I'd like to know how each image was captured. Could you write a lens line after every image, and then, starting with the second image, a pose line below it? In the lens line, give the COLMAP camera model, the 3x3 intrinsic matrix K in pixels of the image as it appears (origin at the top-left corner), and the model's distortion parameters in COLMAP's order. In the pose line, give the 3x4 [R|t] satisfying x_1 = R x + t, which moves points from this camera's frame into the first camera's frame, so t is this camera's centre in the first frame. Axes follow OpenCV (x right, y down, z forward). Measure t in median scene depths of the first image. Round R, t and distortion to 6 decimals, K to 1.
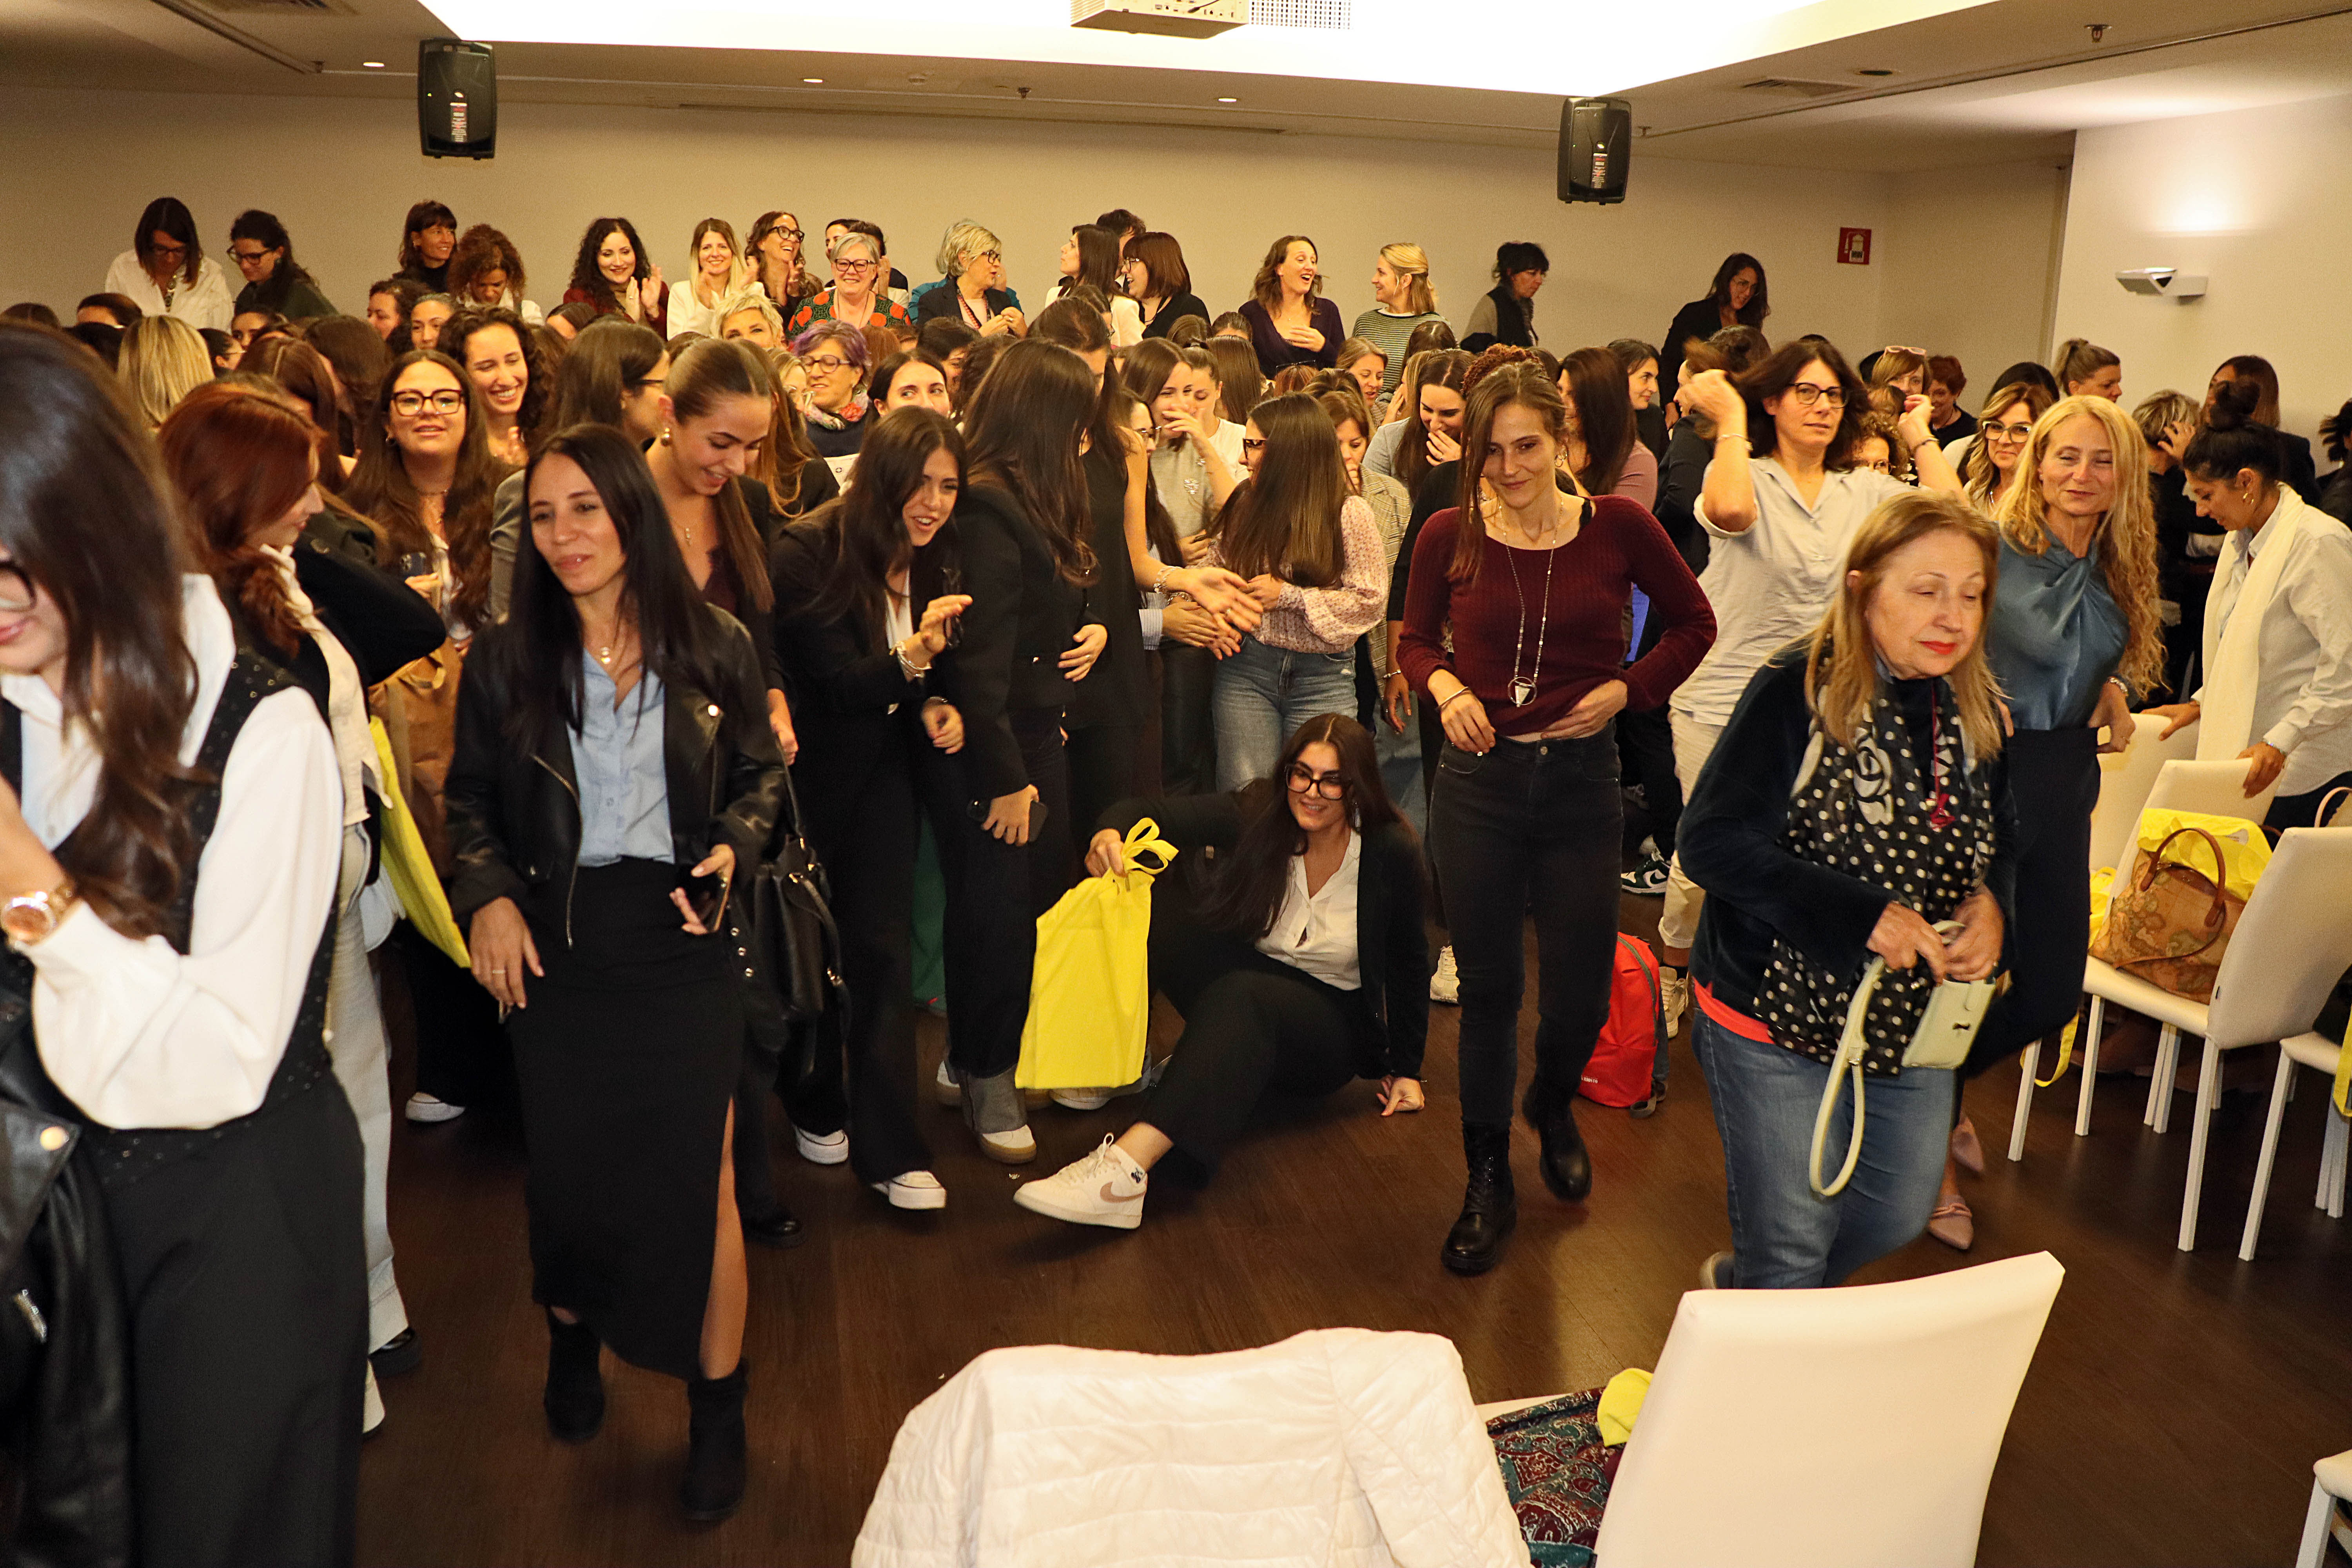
lens RADIAL K [[2008.4, 0, 1162.5], [0, 2008.4, 791.6], [0, 0, 1]] dist [-0.153351, 0.129813]
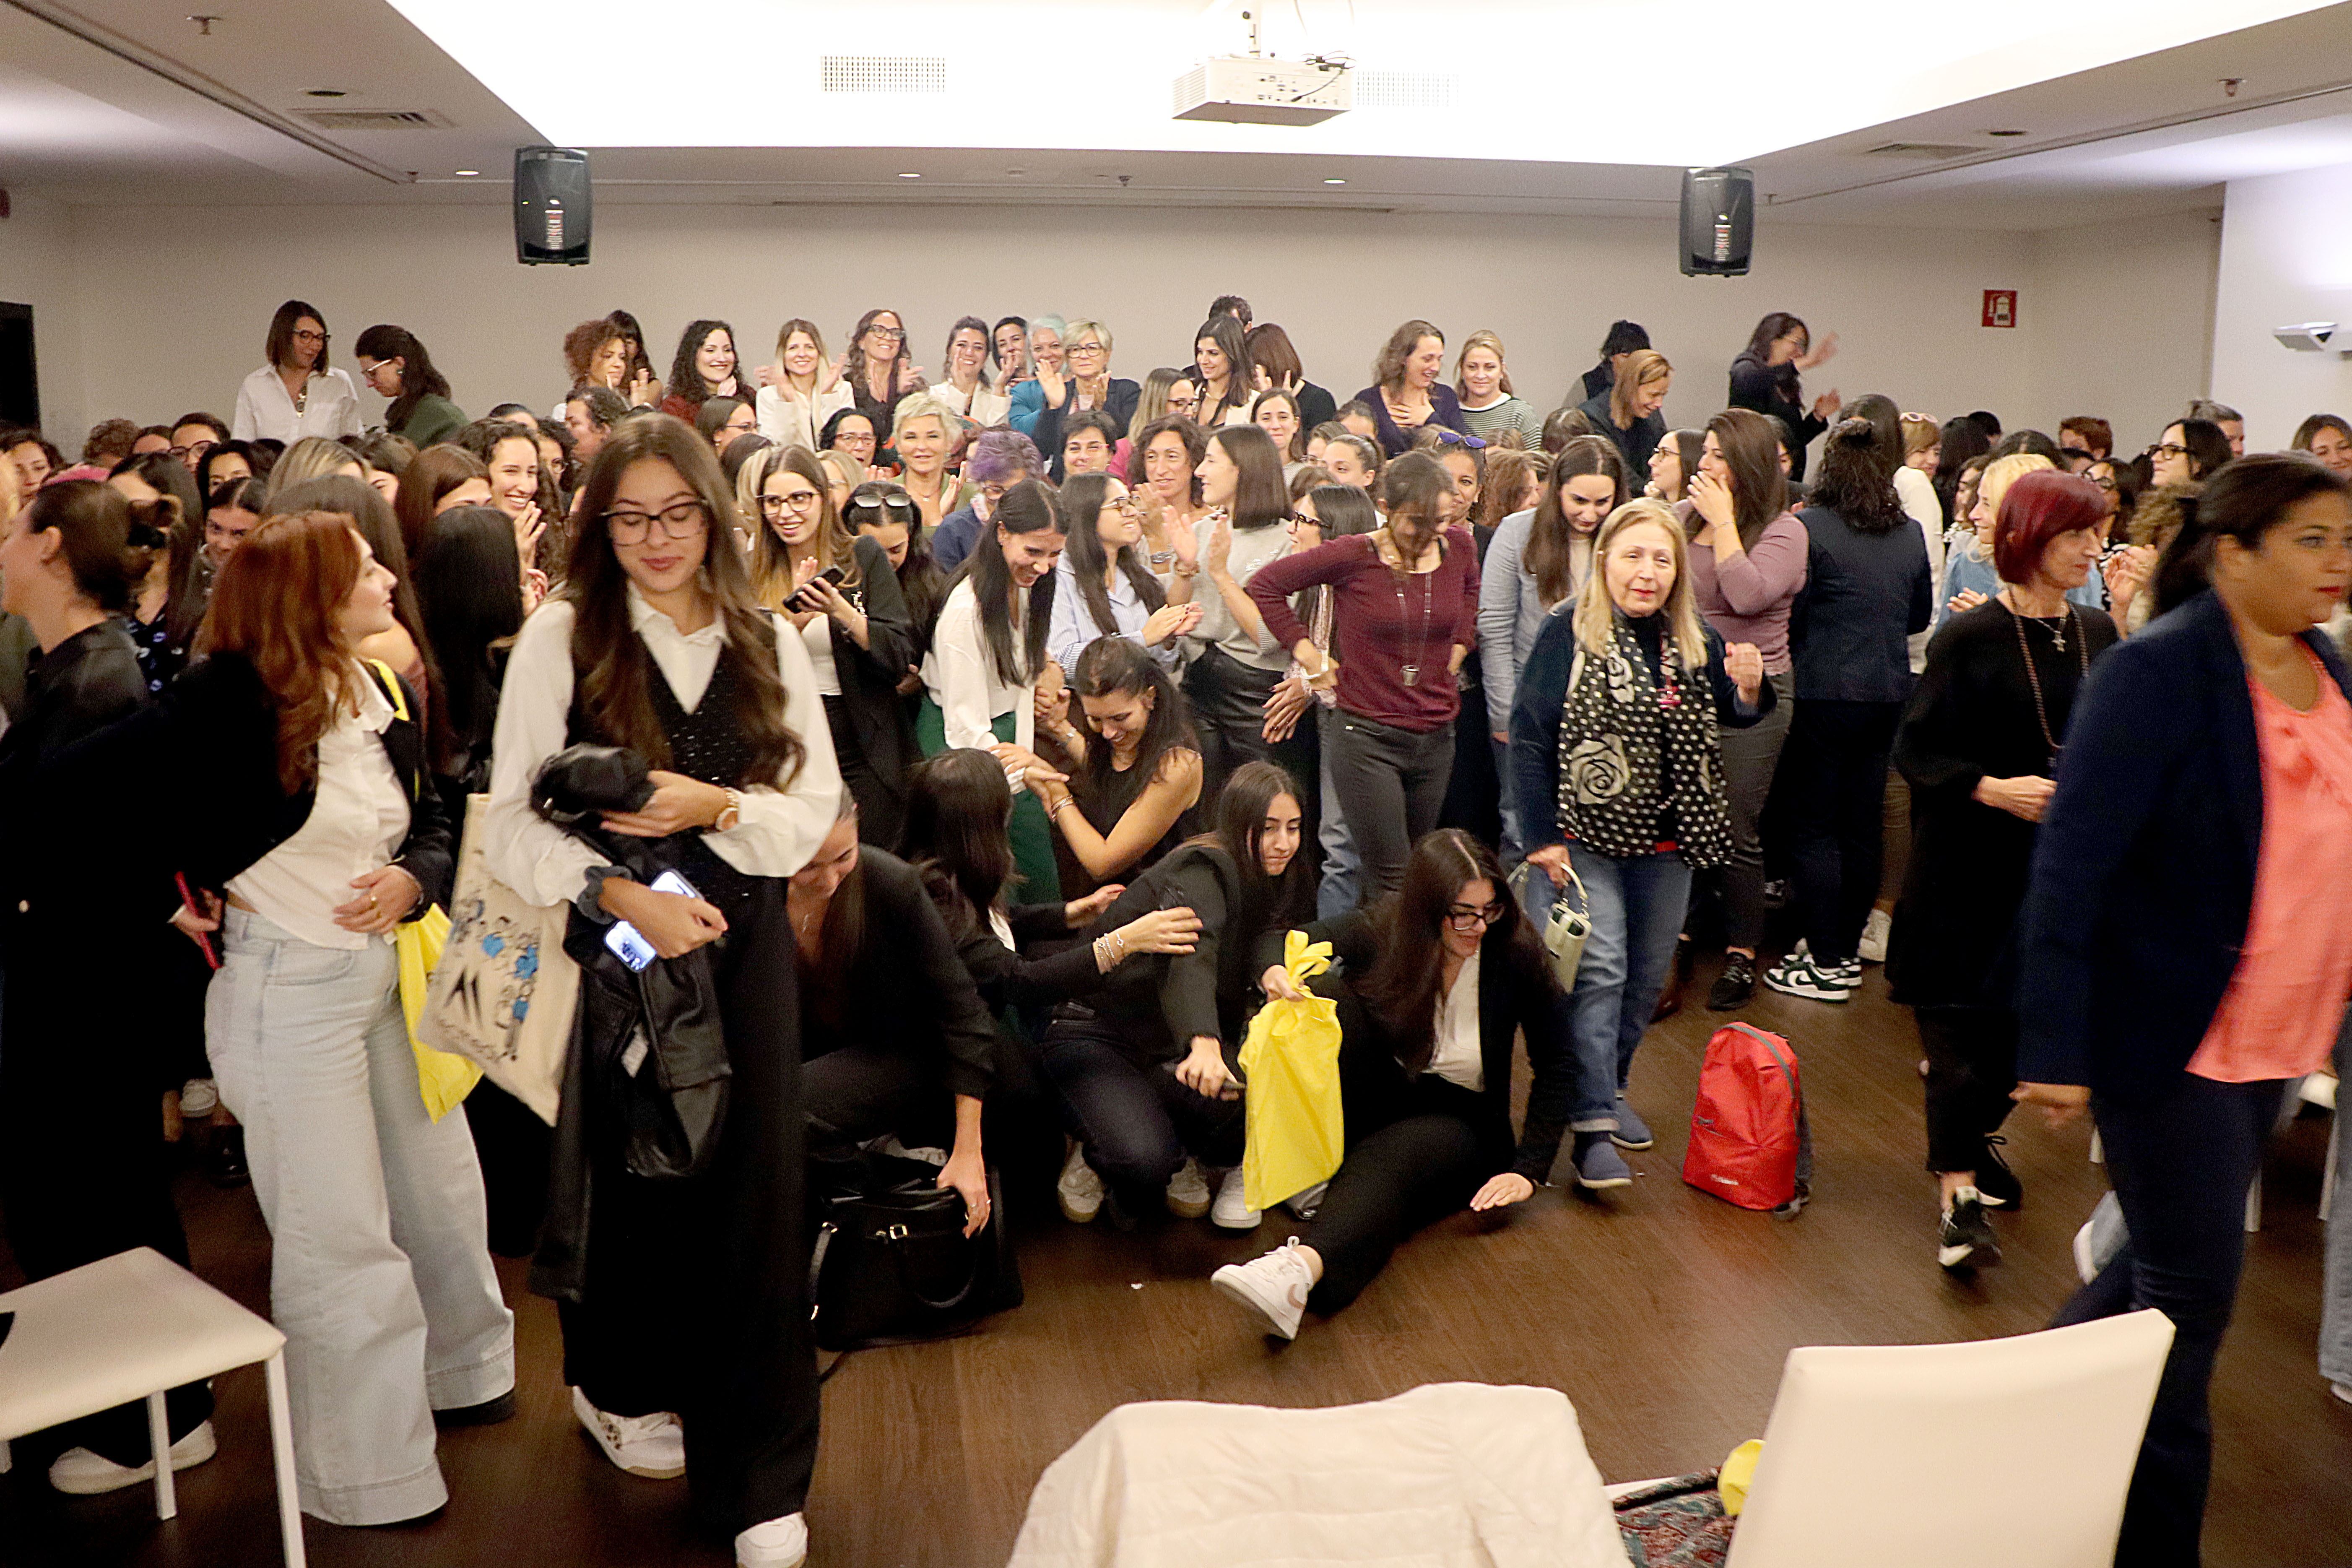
lens RADIAL K [[2148.6, 0, 1176.0], [0, 2148.6, 784.0], [0, 0, 1]] dist [-0.142498, 0.115006]
pose [[0.998563, -0.020570, -0.049481, 0.001508], [0.017716, 0.998191, -0.057449, 0.007450], [0.050573, 0.056490, 0.997121, -0.058429]]
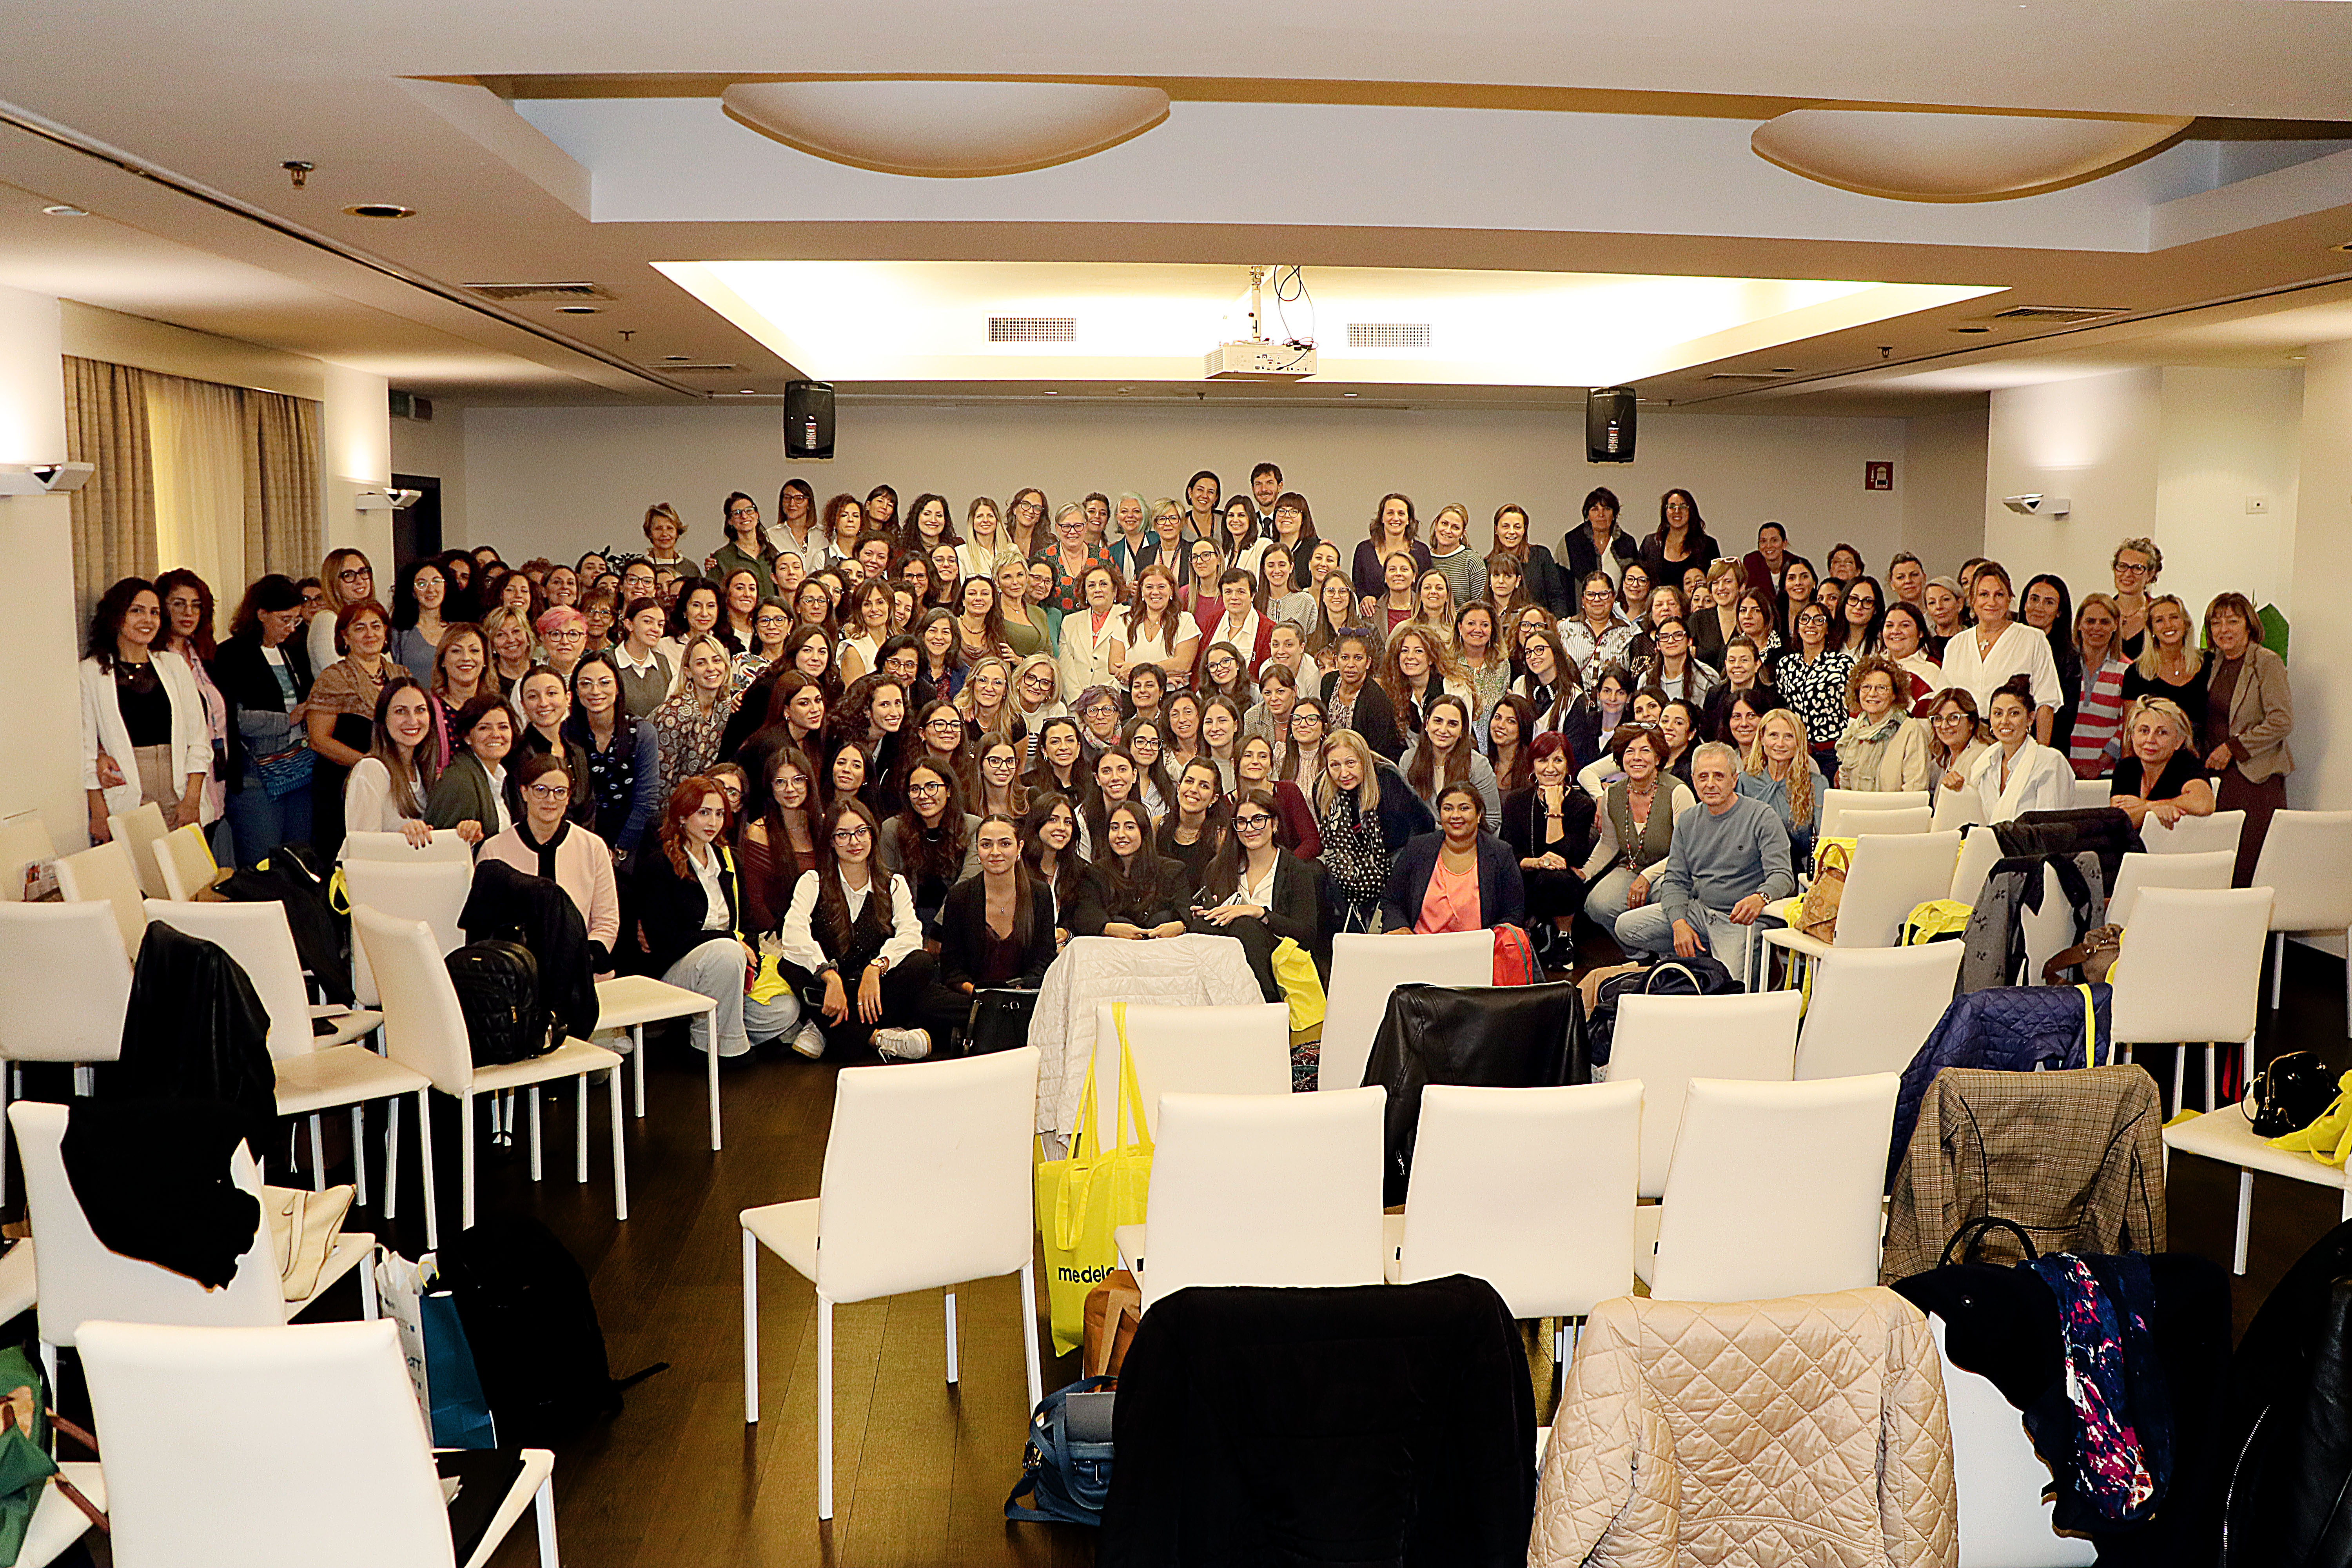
lens RADIAL K [[2044.9, 0, 1228.9], [0, 2044.9, 756.9], [0, 0, 1]] dist [-0.150318, 0.137068]
pose [[0.995114, -0.016482, -0.097346, 0.176263], [0.004183, 0.992121, -0.125210, 0.161852], [0.098642, 0.124191, 0.987343, -0.796308]]
